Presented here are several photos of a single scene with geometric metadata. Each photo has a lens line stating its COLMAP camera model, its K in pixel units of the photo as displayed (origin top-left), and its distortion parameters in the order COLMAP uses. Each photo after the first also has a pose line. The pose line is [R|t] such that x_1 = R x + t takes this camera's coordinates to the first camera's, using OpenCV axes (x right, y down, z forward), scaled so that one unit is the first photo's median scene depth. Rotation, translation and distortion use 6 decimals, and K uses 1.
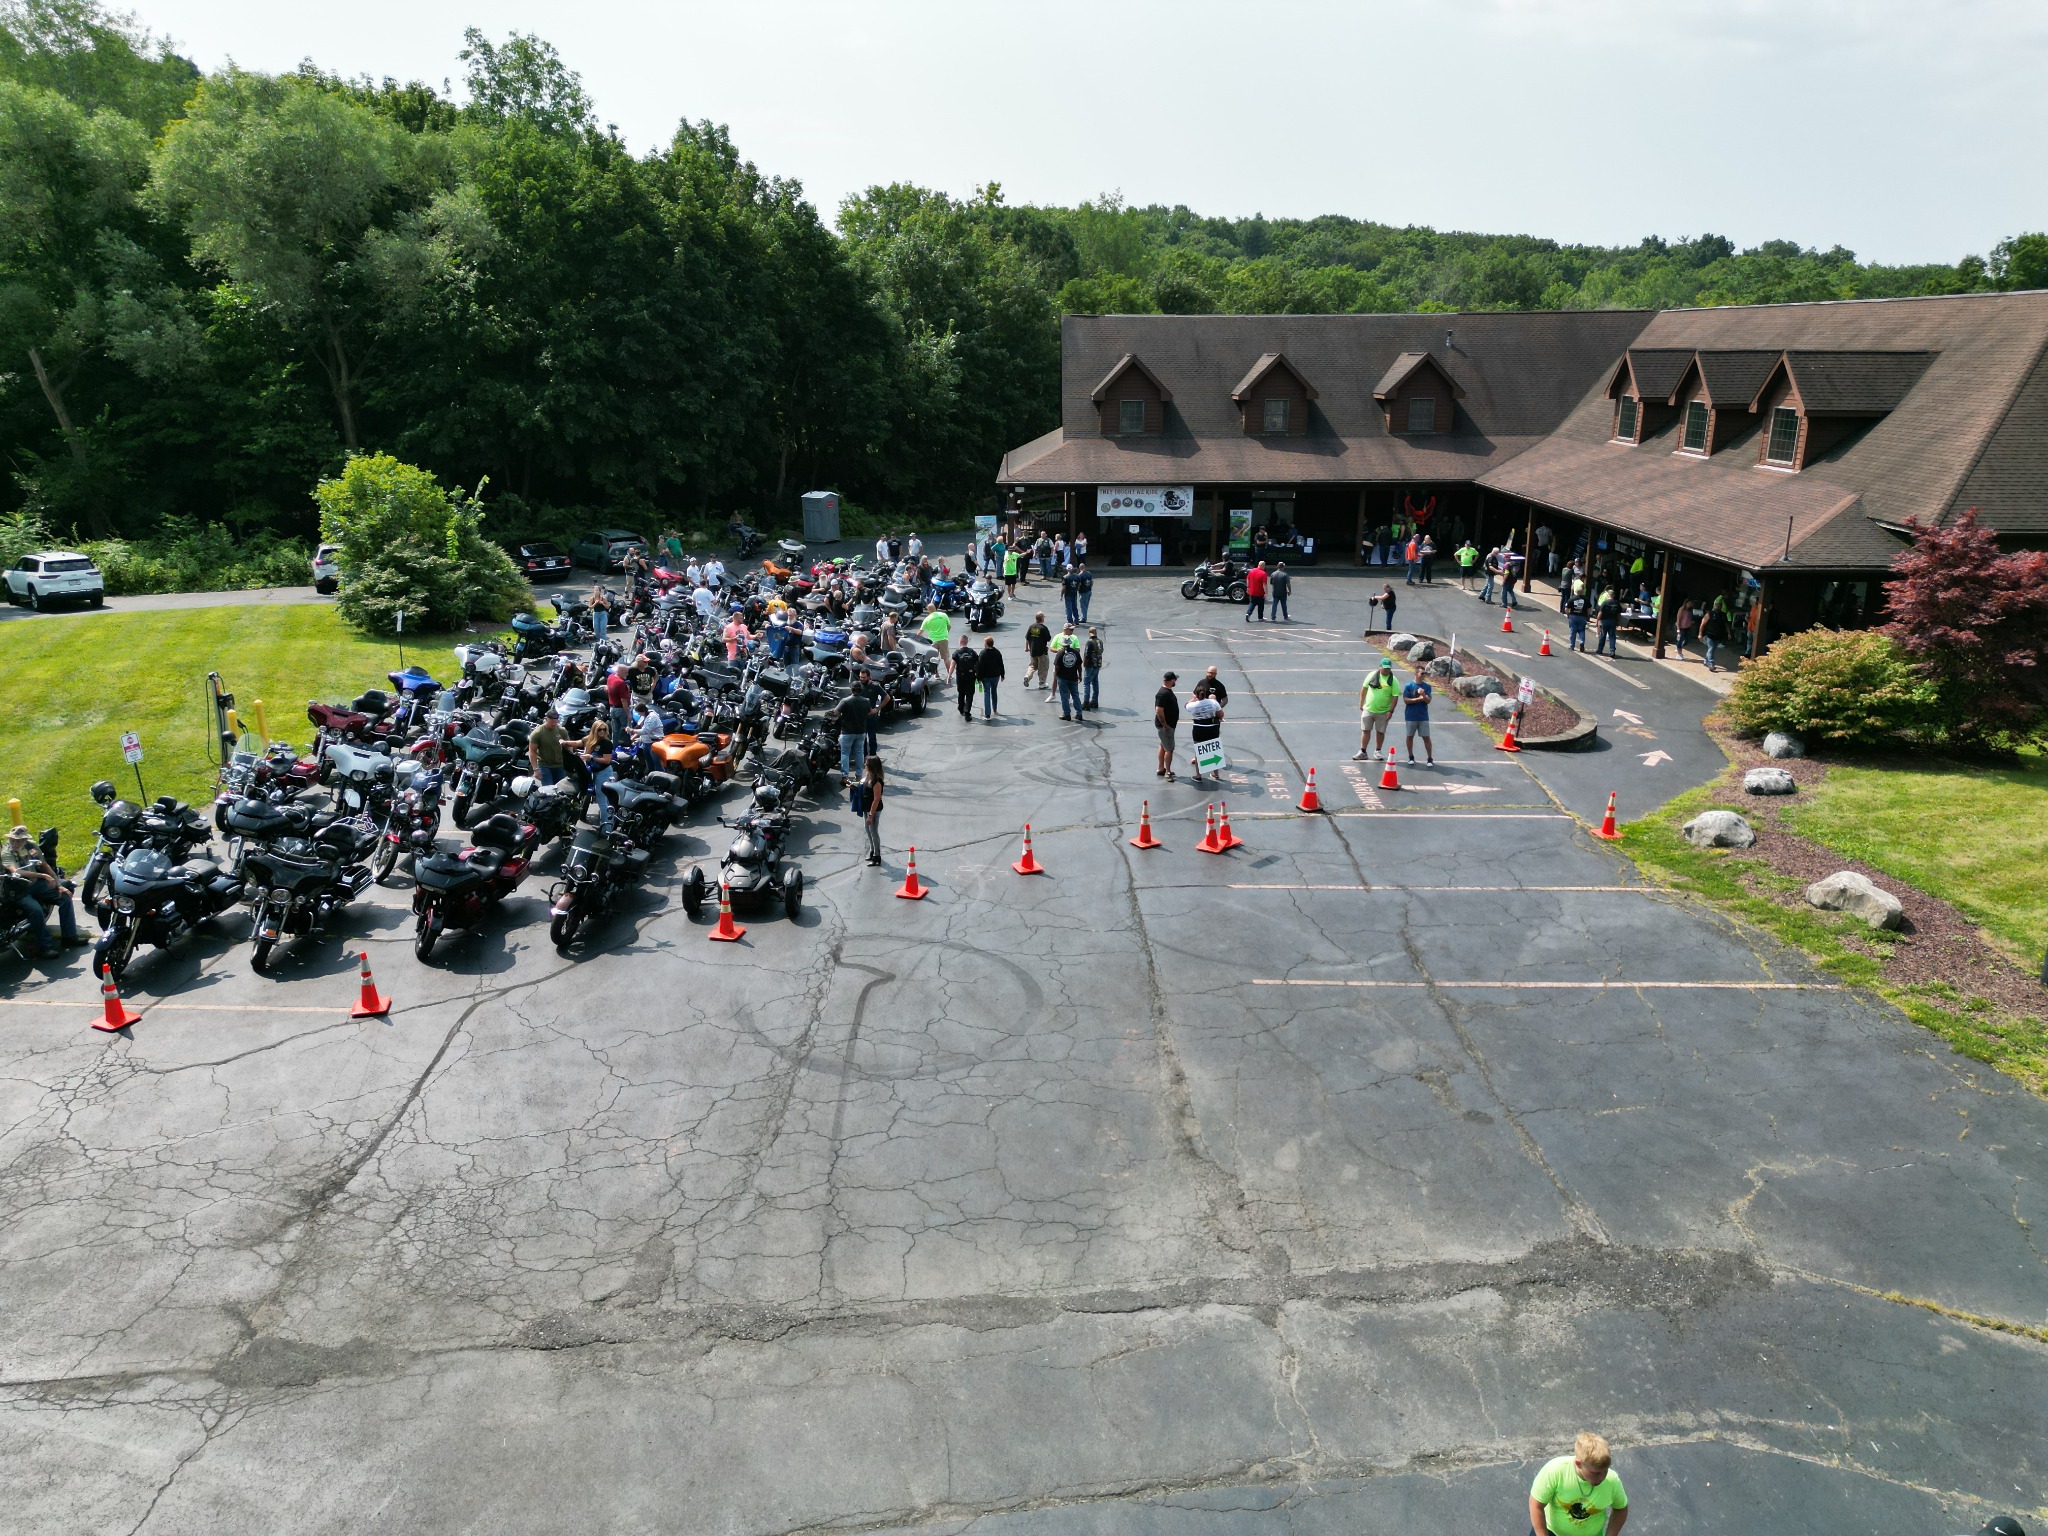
lens RADIAL K [[1431.6, 0, 1018.0], [0, 1431.6, 780.0], [0, 0, 1]] dist [0.057916, -0.047884]
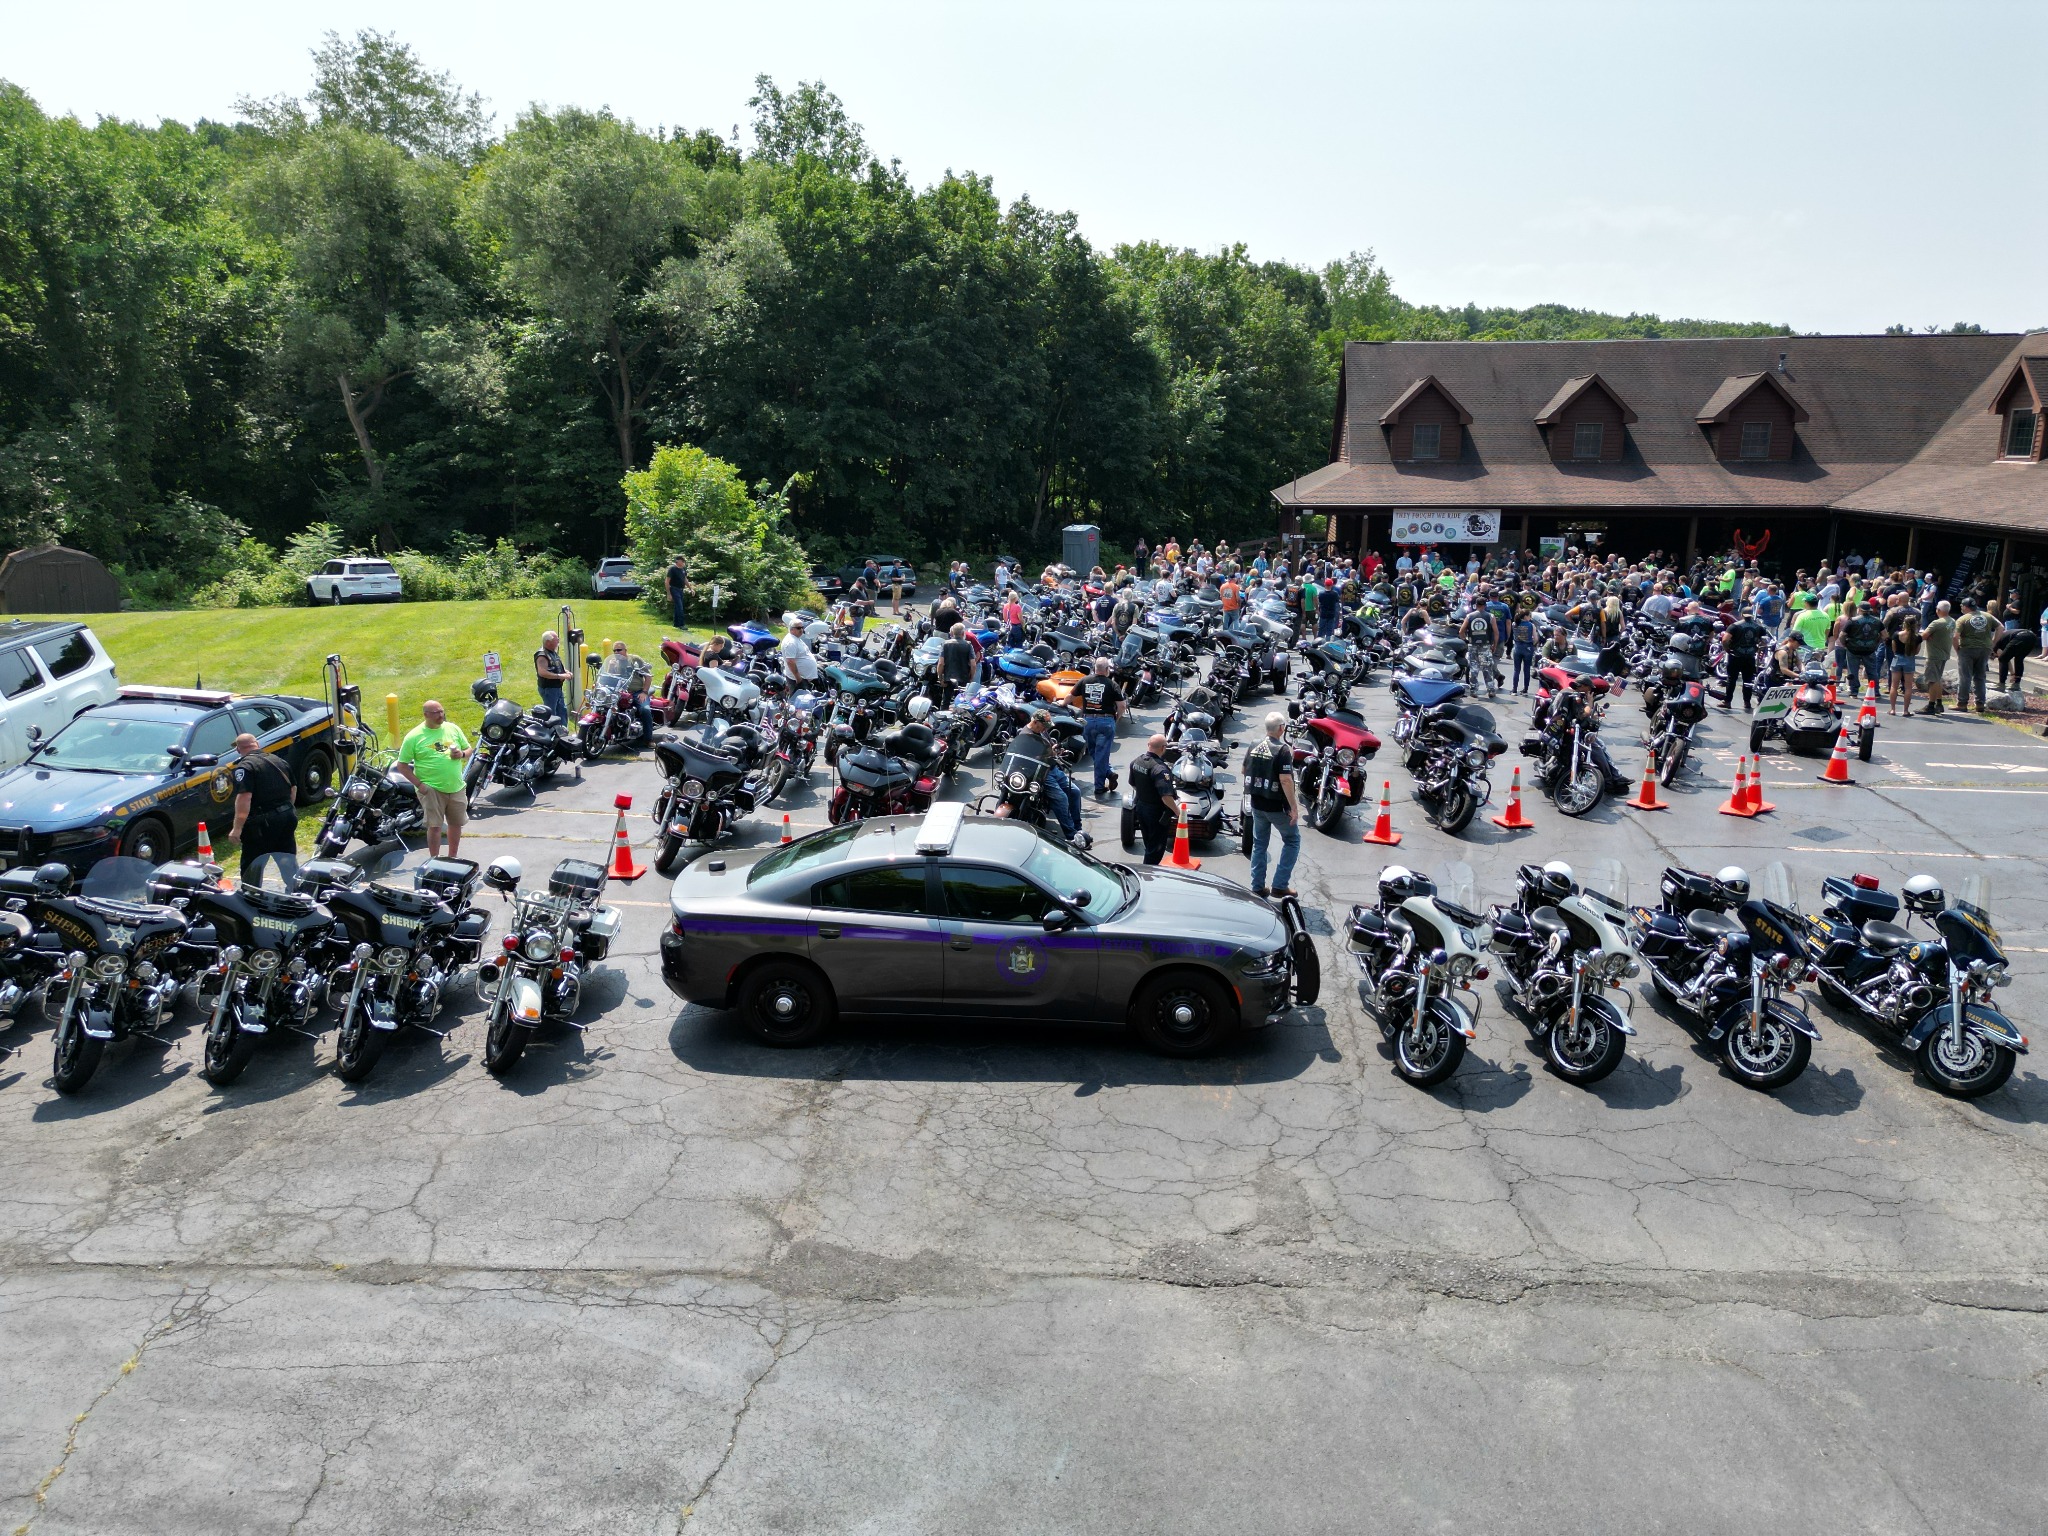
lens RADIAL K [[1431.6, 0, 1006.4], [0, 1431.6, 770.4], [0, 0, 1]] dist [0.057916, -0.047884]
pose [[0.991853, 0.030904, -0.123578, -0.073405], [-0.040140, 0.996527, -0.072959, 0.042509], [0.120894, 0.077326, 0.989649, 0.057089]]
